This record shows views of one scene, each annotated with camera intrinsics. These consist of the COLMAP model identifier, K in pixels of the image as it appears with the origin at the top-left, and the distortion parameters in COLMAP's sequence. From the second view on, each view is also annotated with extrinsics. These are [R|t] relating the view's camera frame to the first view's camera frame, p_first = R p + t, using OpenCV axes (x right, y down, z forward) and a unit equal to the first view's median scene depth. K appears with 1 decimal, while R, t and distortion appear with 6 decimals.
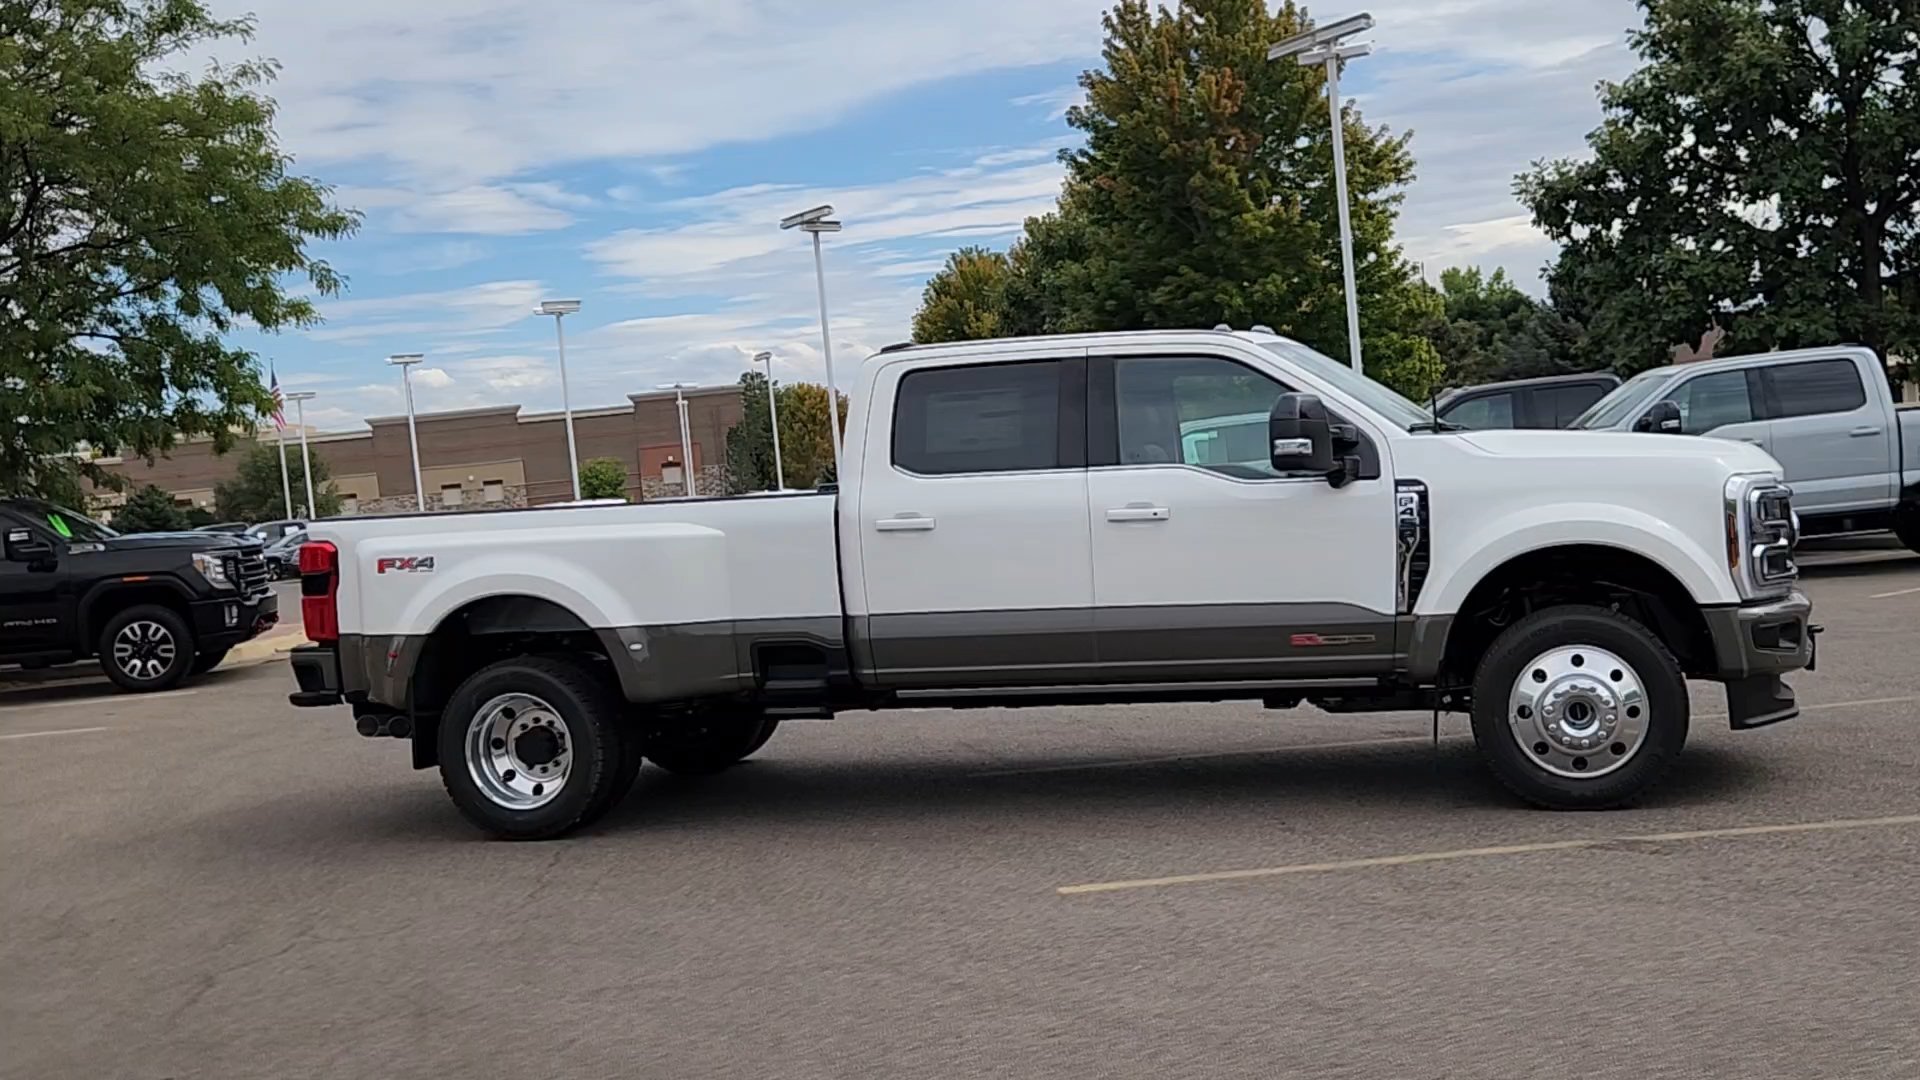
lens RADIAL K [[2005.5, 0, 946.7], [0, 2005.5, 556.0], [0, 0, 1]] dist [0.035490, -0.031022]
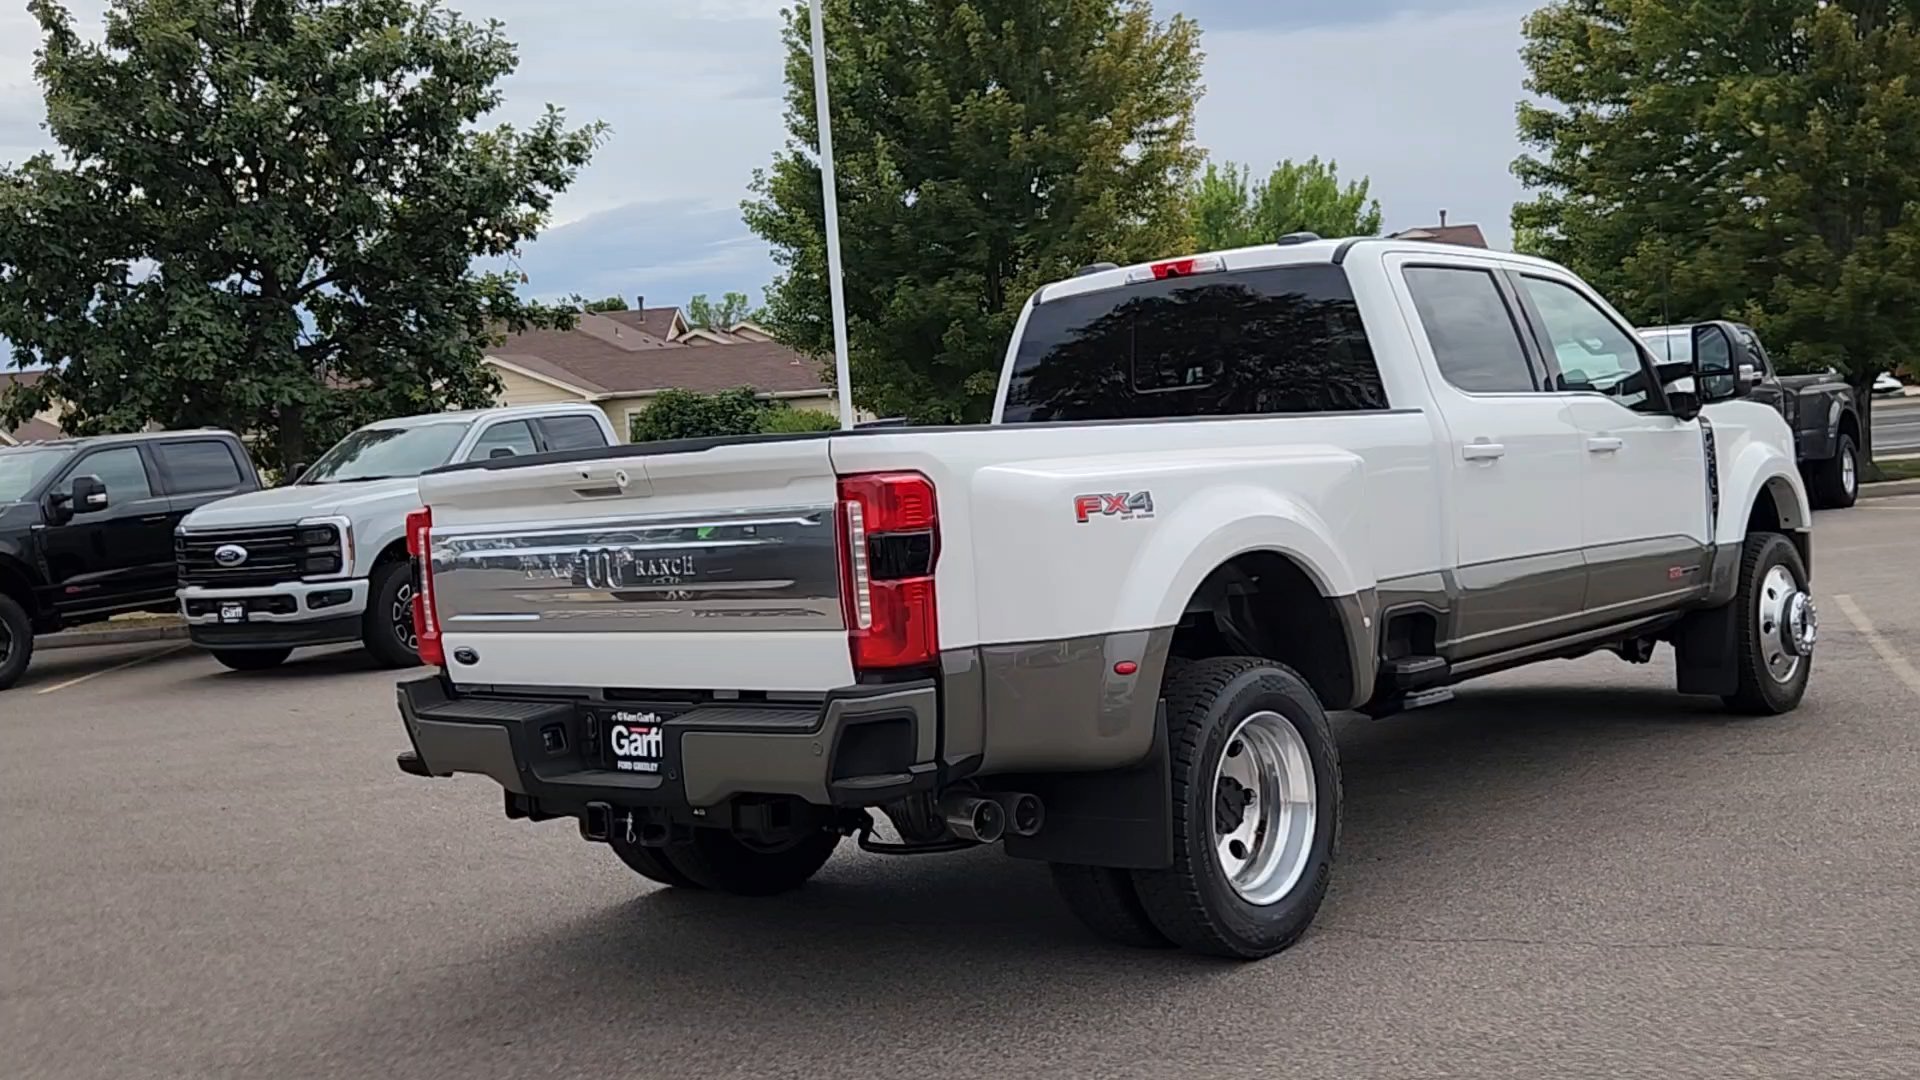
lens RADIAL K [[2005.5, 0, 946.7], [0, 2005.5, 556.0], [0, 0, 1]] dist [0.035490, -0.031022]
pose [[0.434727, -0.008558, 0.900522, -0.714497], [0.075457, 0.996785, -0.026954, 0.026759], [-0.897396, 0.079668, 0.433975, 0.723879]]
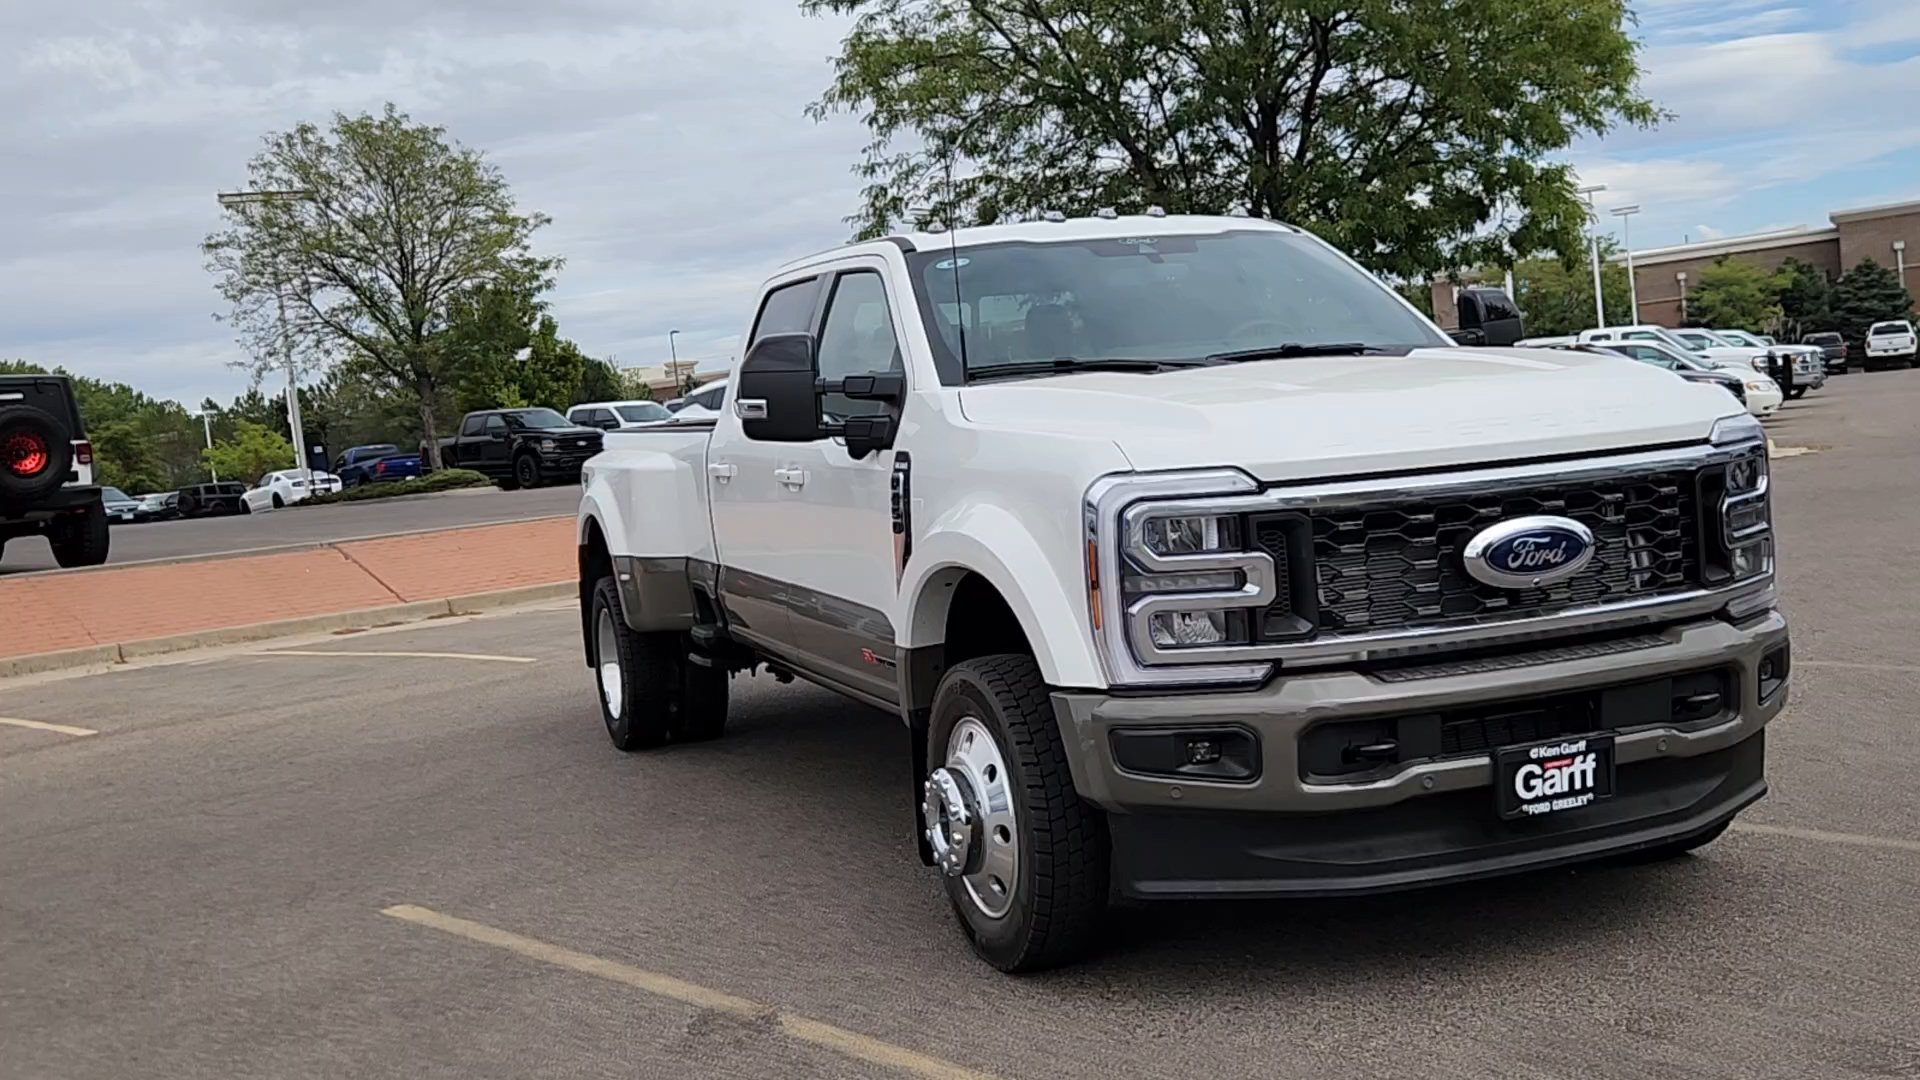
lens RADIAL K [[2000.5, 0, 944.0], [0, 2000.5, 567.5], [0, 0, 1]] dist [0.040547, -0.010939]
pose [[0.577899, 0.085593, -0.811608, 0.653881], [0.014724, 0.993230, 0.115231, -0.063273], [0.815976, -0.078542, 0.572726, 0.483551]]
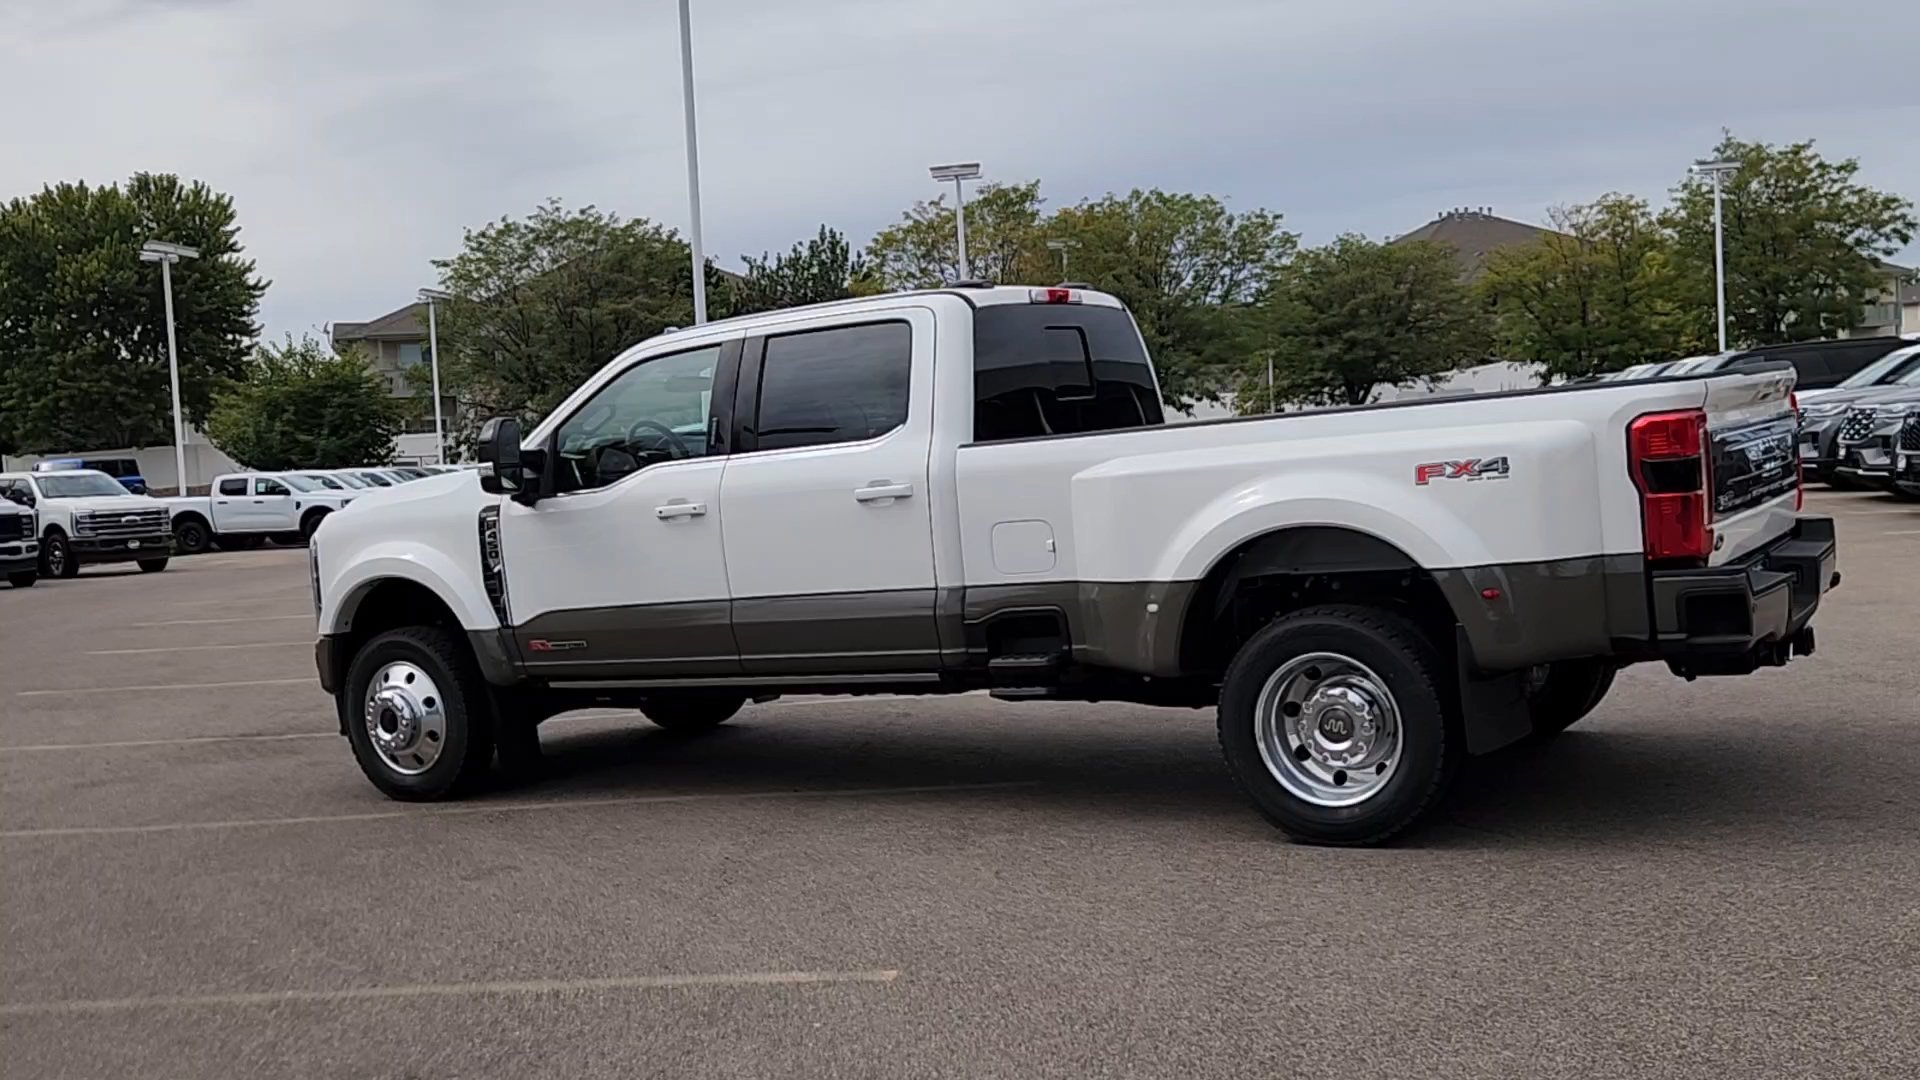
lens RADIAL K [[2005.5, 0, 946.7], [0, 2005.5, 556.0], [0, 0, 1]] dist [0.035490, -0.031022]
pose [[-0.948504, 0.127924, 0.289785, -0.208878], [0.155770, 0.984938, 0.075059, -0.053078], [-0.275818, 0.116333, -0.954144, 1.781785]]
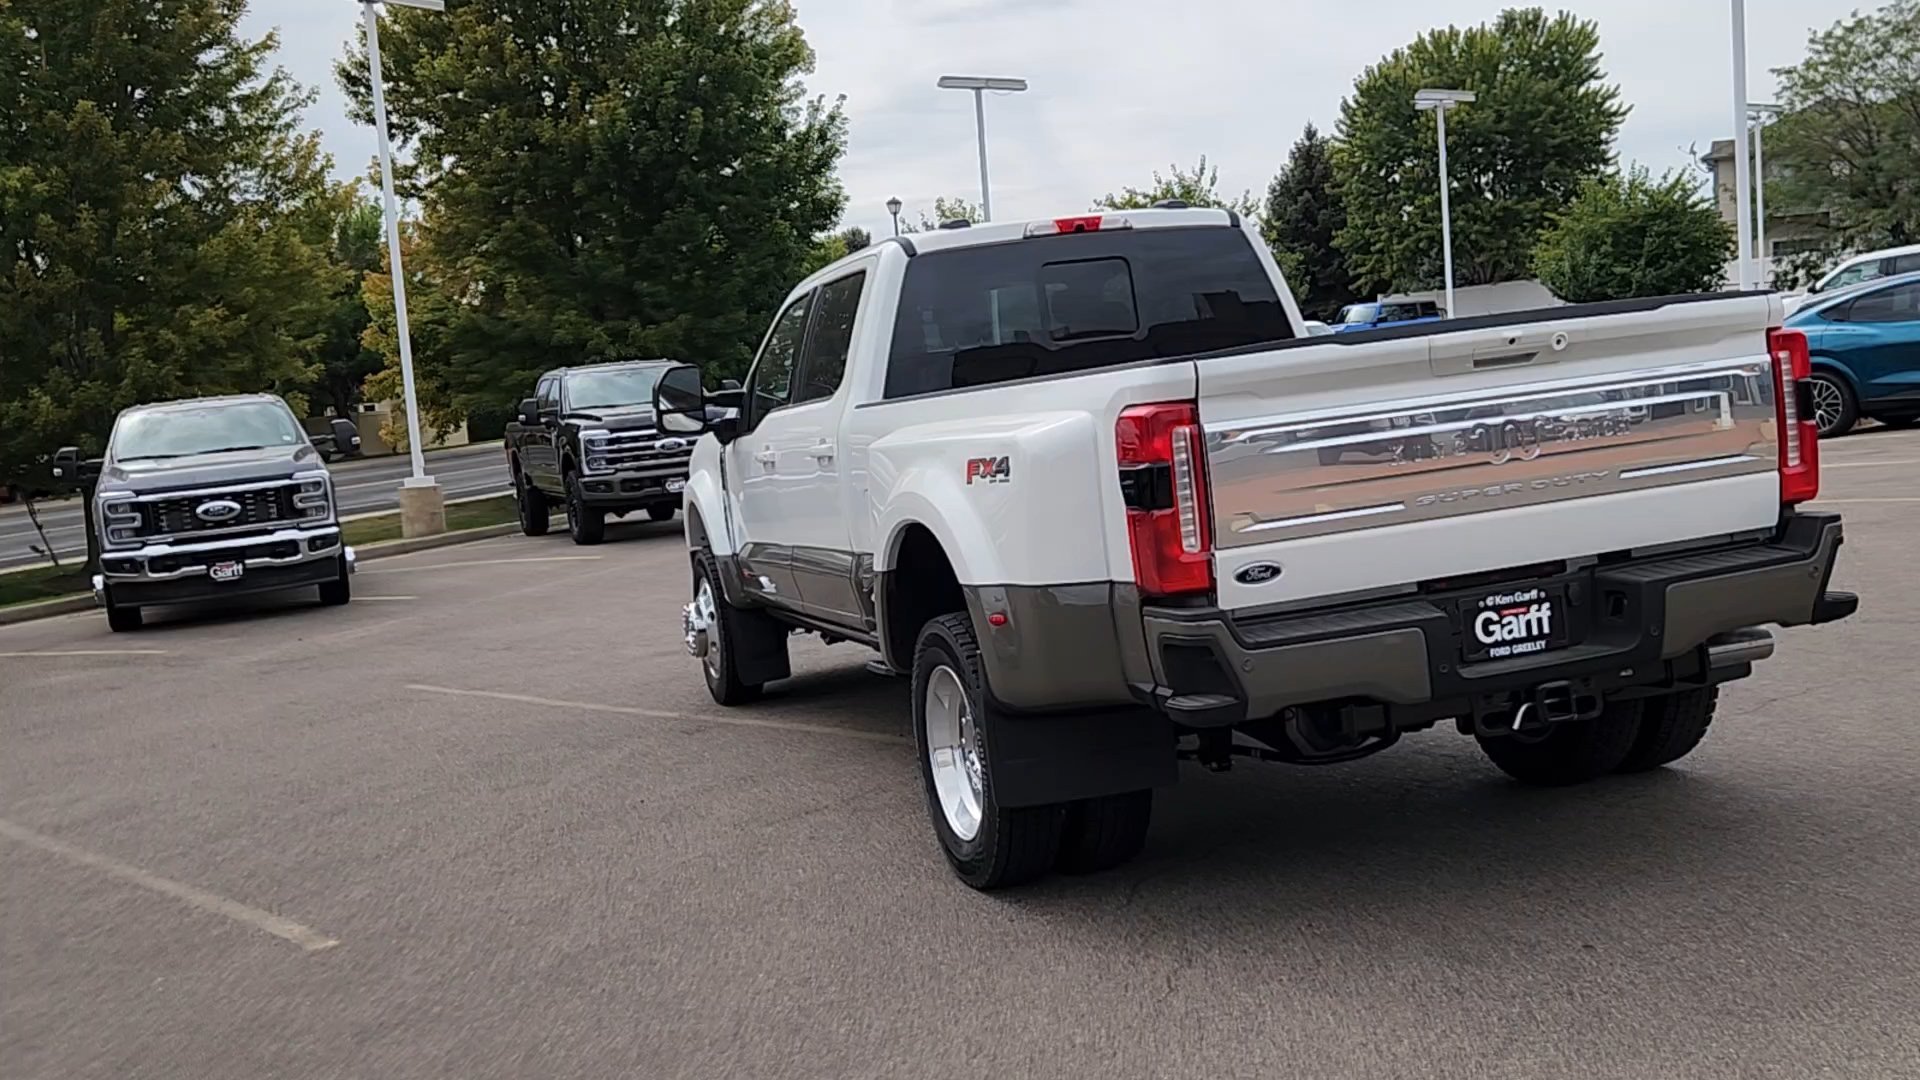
lens RADIAL K [[2005.5, 0, 946.7], [0, 2005.5, 556.0], [0, 0, 1]] dist [0.035490, -0.031022]
pose [[-0.528611, 0.056810, 0.846961, -0.628744], [0.172671, 0.984094, 0.041761, -0.007741], [-0.831117, 0.168321, -0.530013, 1.418339]]
